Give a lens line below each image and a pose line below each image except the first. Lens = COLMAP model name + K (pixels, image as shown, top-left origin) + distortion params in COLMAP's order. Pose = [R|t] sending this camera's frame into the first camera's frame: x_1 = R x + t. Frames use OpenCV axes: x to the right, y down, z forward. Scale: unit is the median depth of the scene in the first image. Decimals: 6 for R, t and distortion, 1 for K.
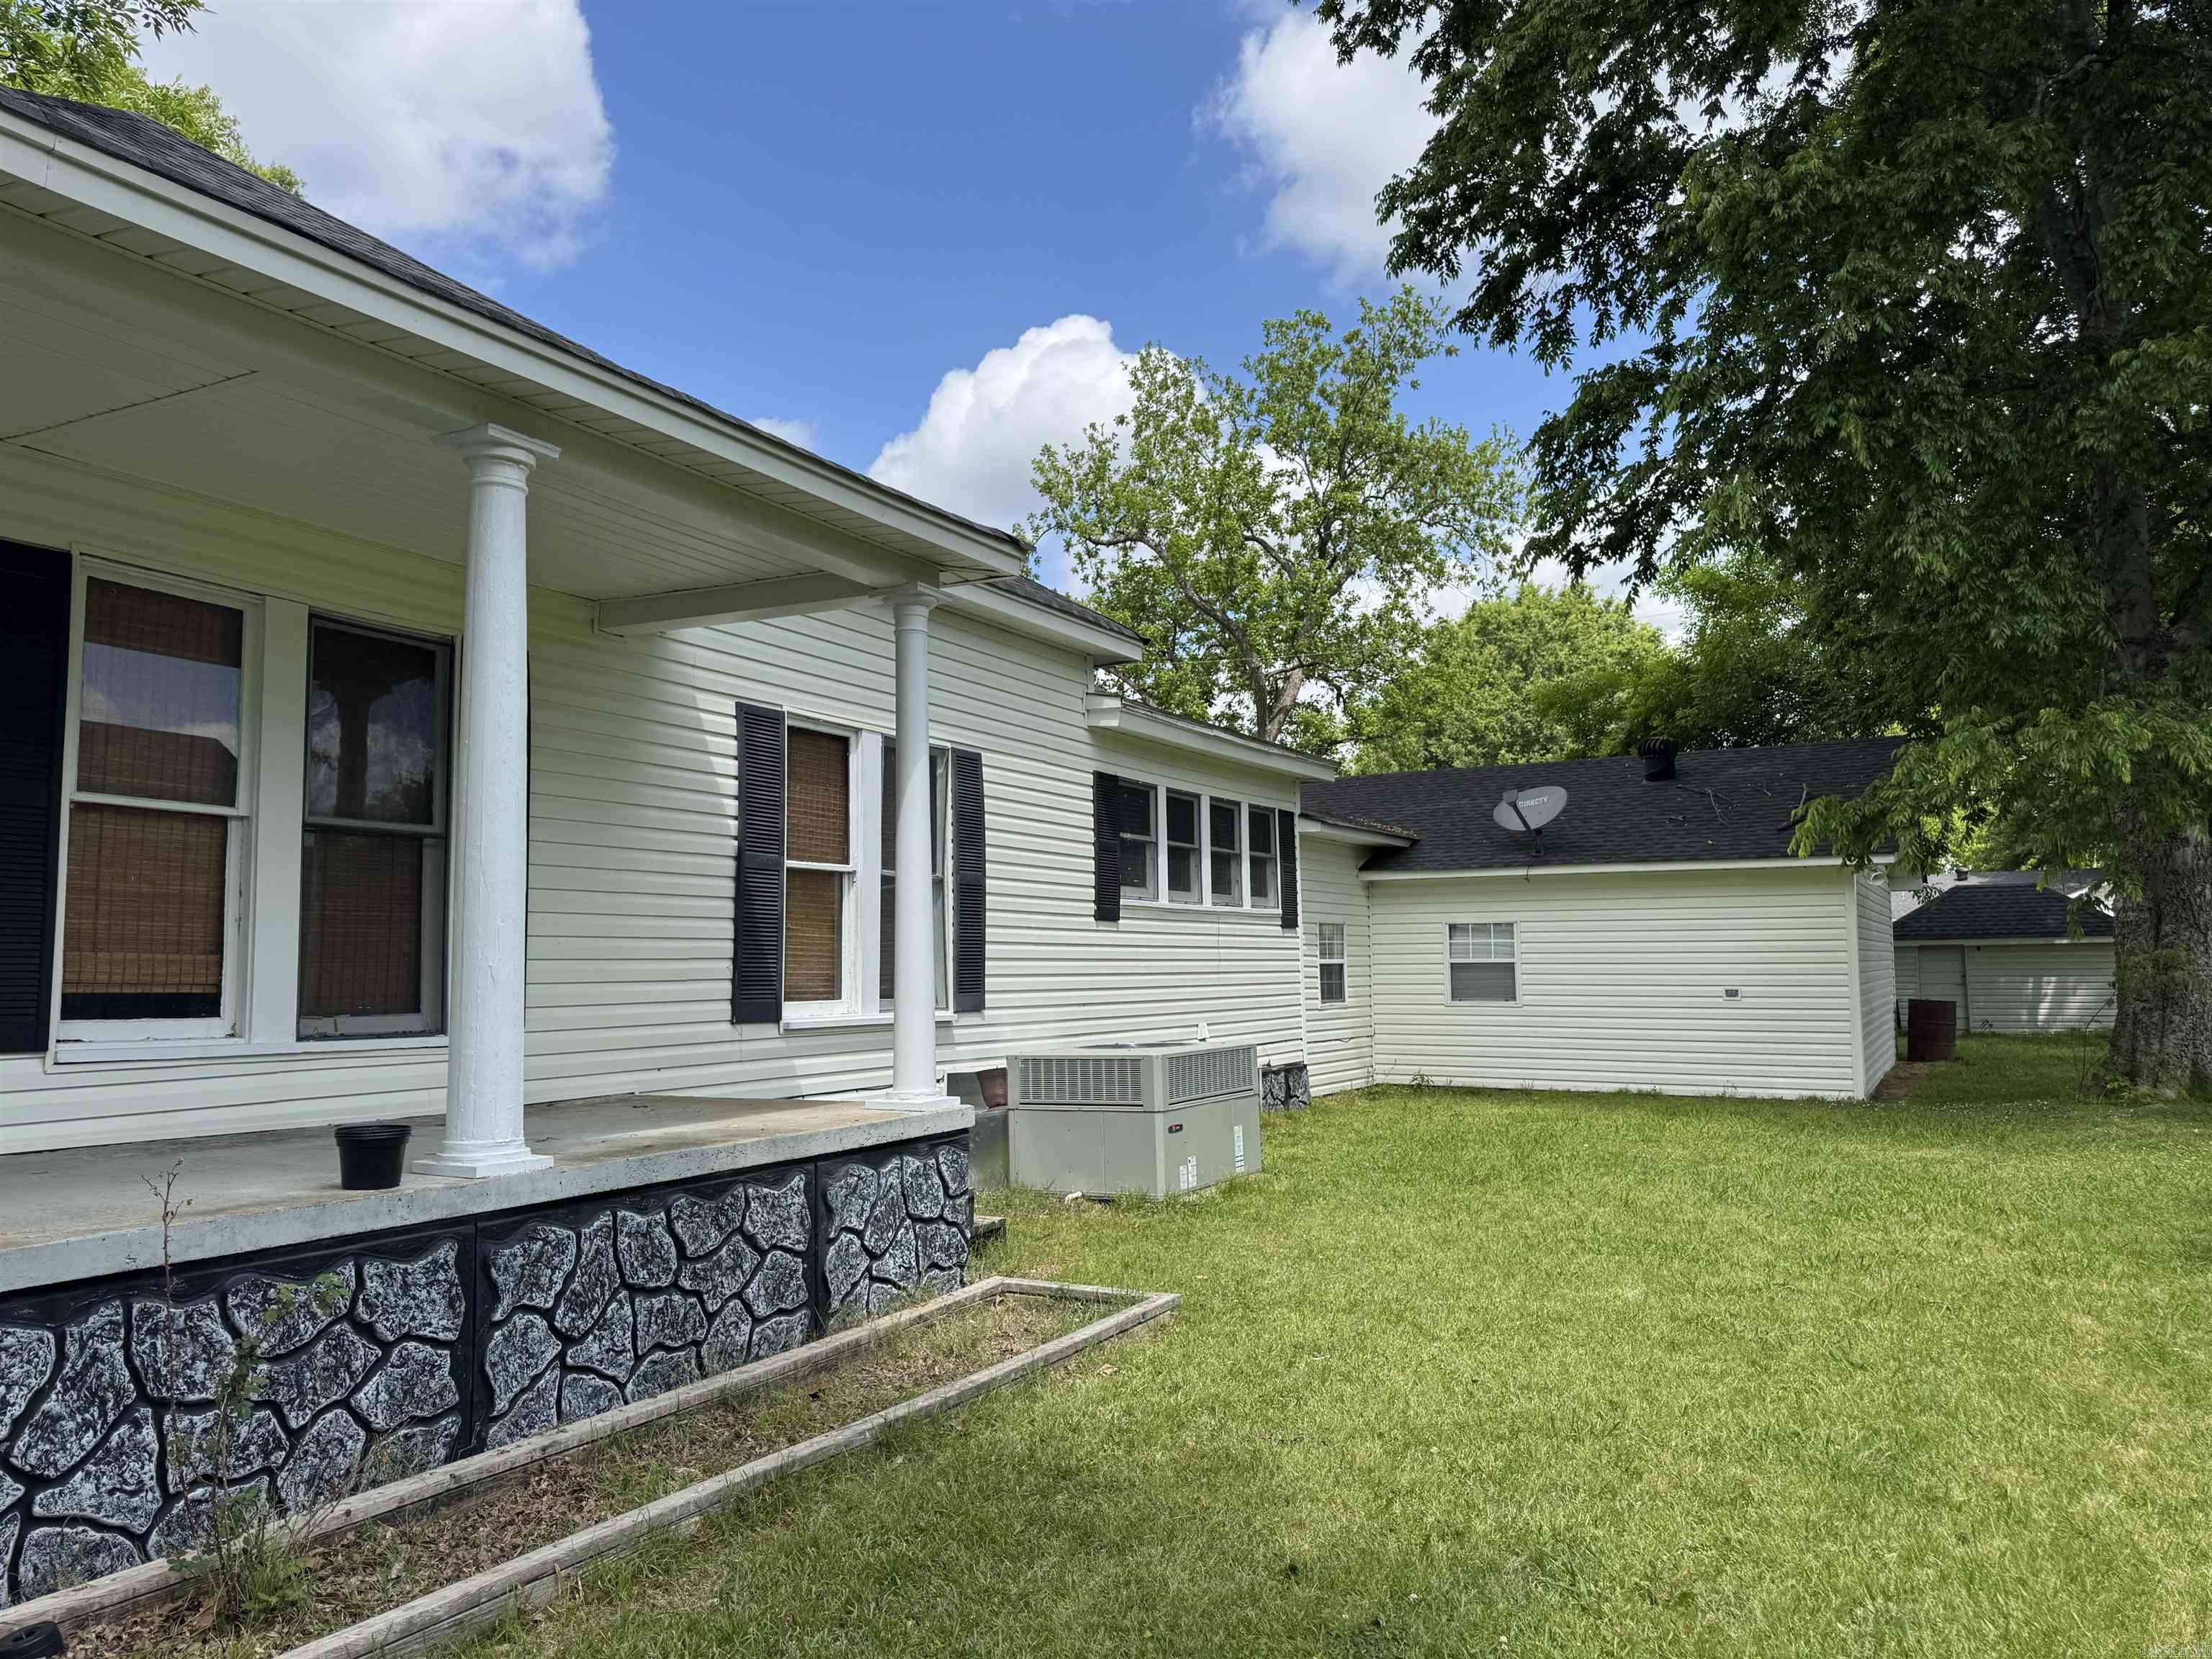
lens RADIAL K [[1484.0, 0, 1106.9], [0, 1484.0, 876.0], [0, 0, 1]] dist [-0.000306, 0.136099]
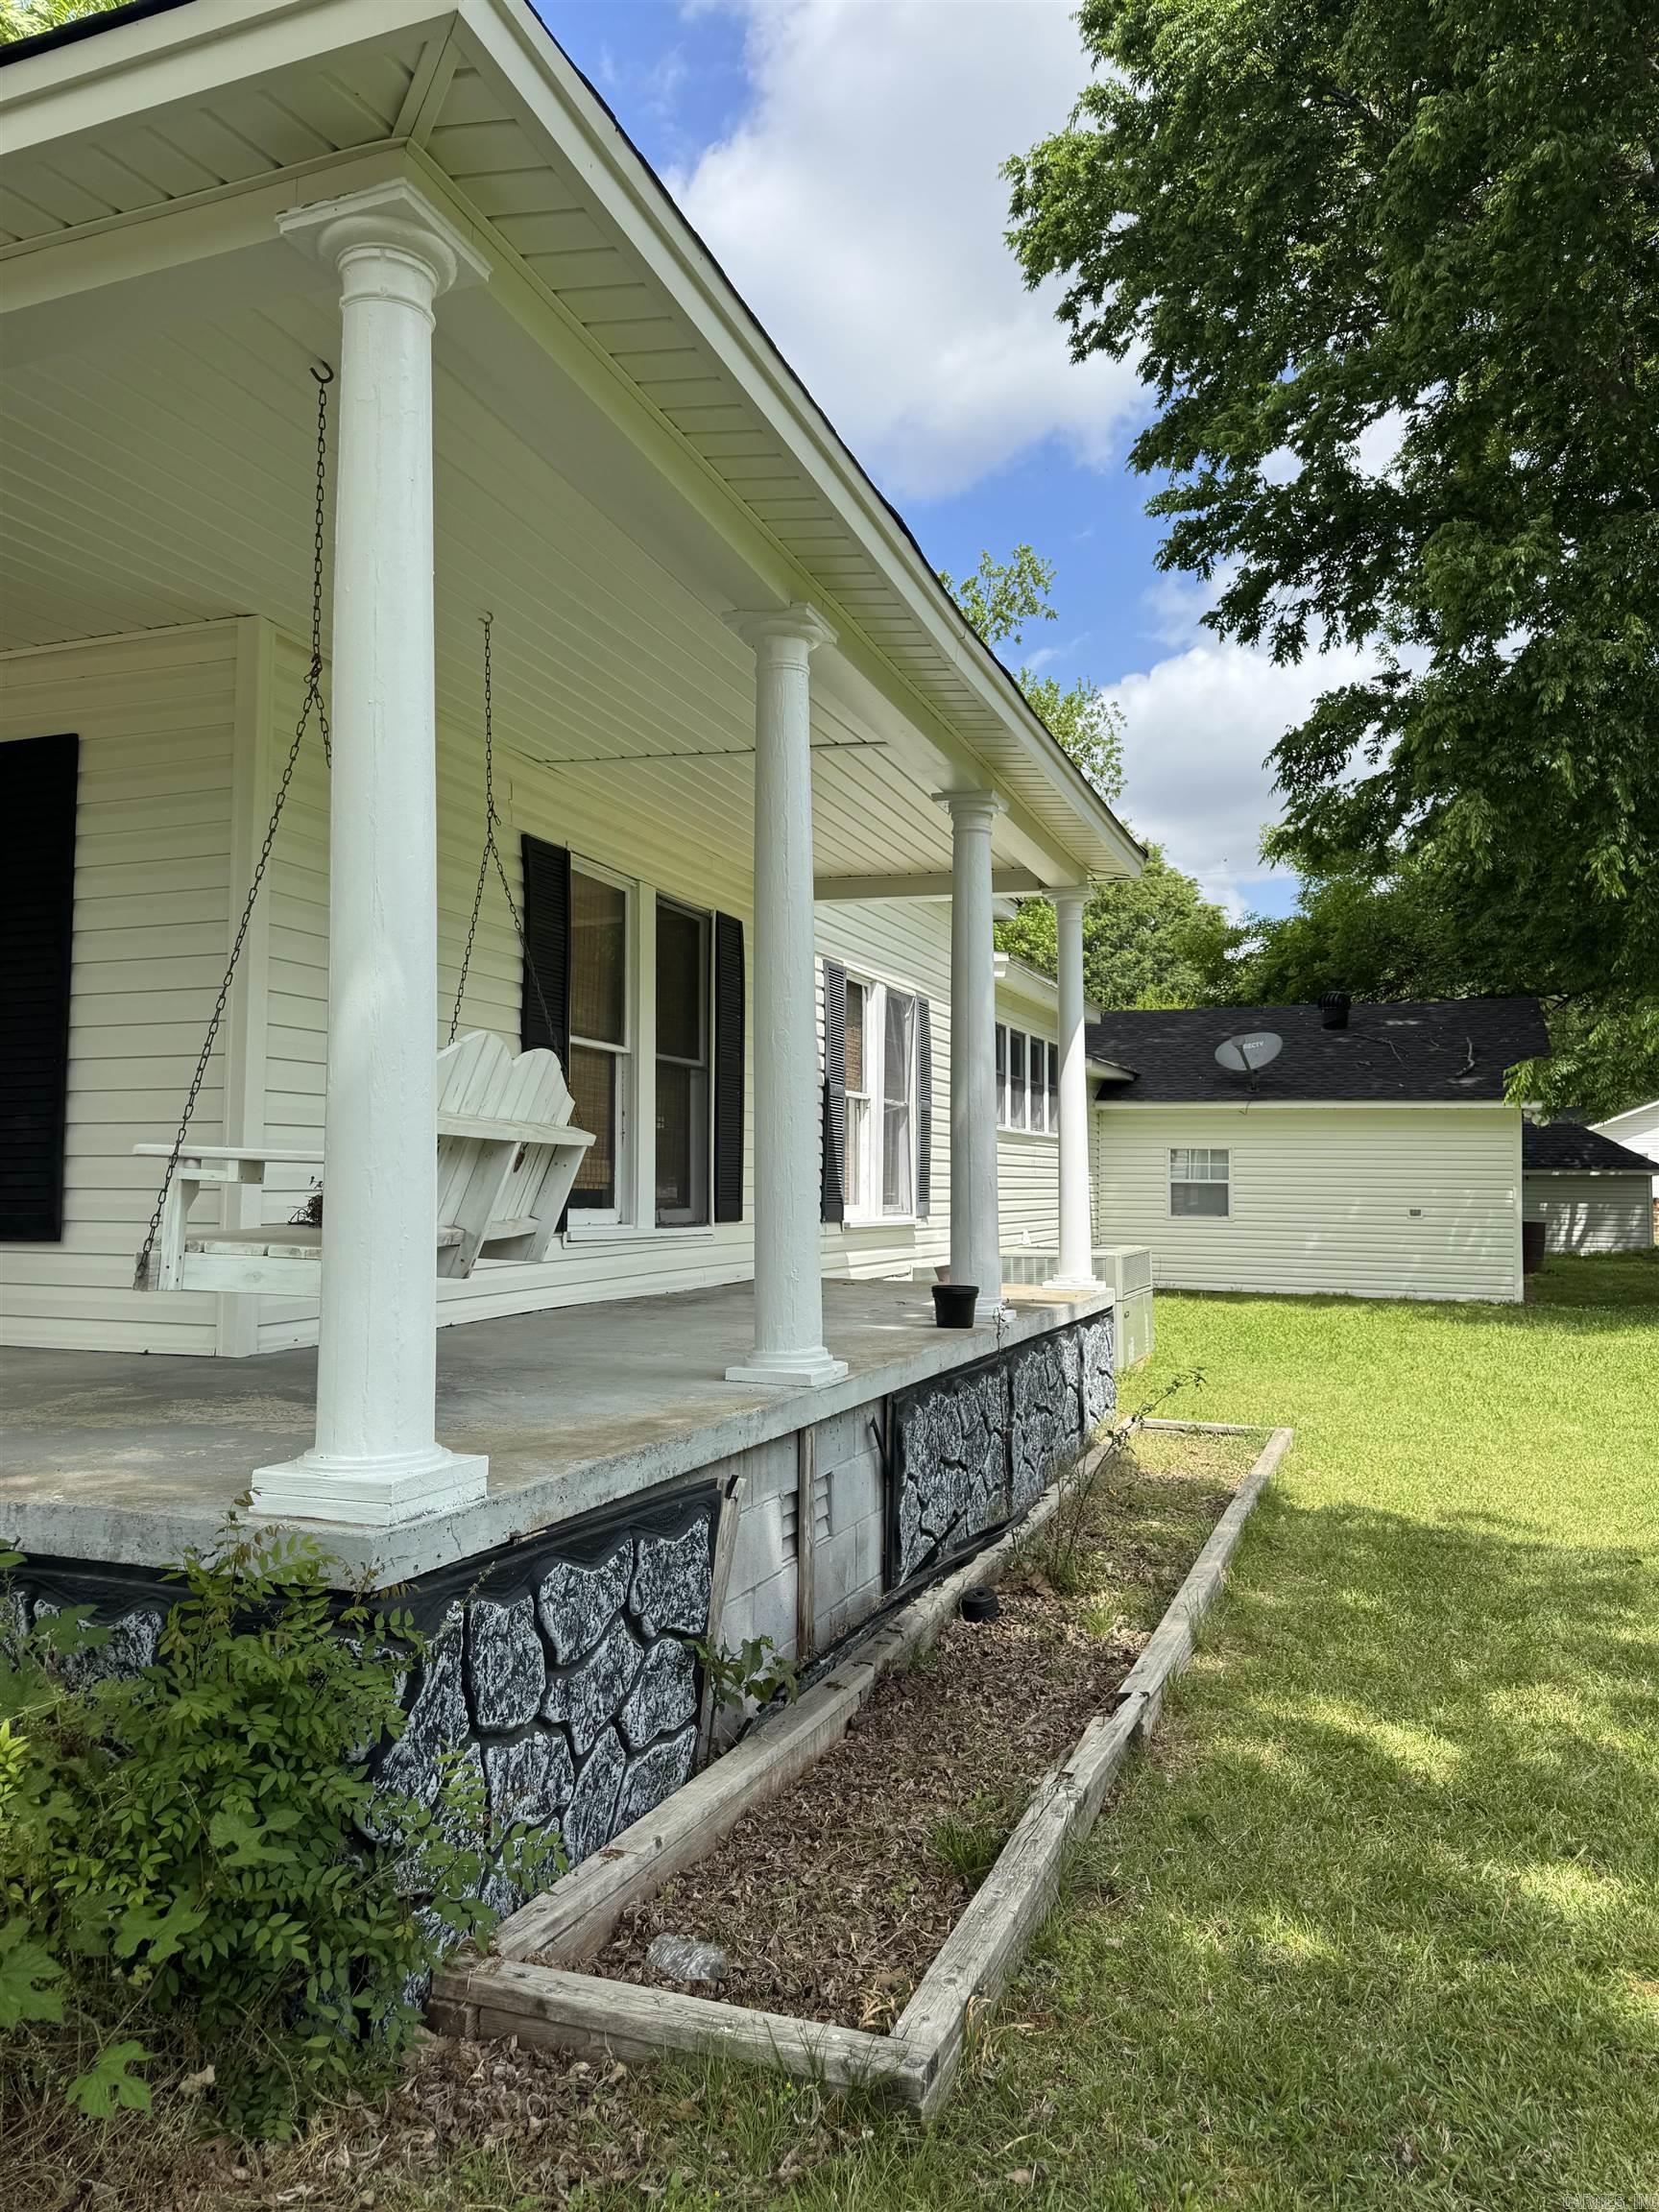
lens RADIAL K [[1527.7, 0, 834.8], [0, 1527.7, 1154.5], [0, 0, 1]] dist [0.051097, -0.074987]
pose [[0.984889, 0.024557, 0.171434, -0.242527], [-0.032387, 0.998549, 0.043022, -0.006160], [-0.170129, -0.047924, 0.984256, -0.128691]]
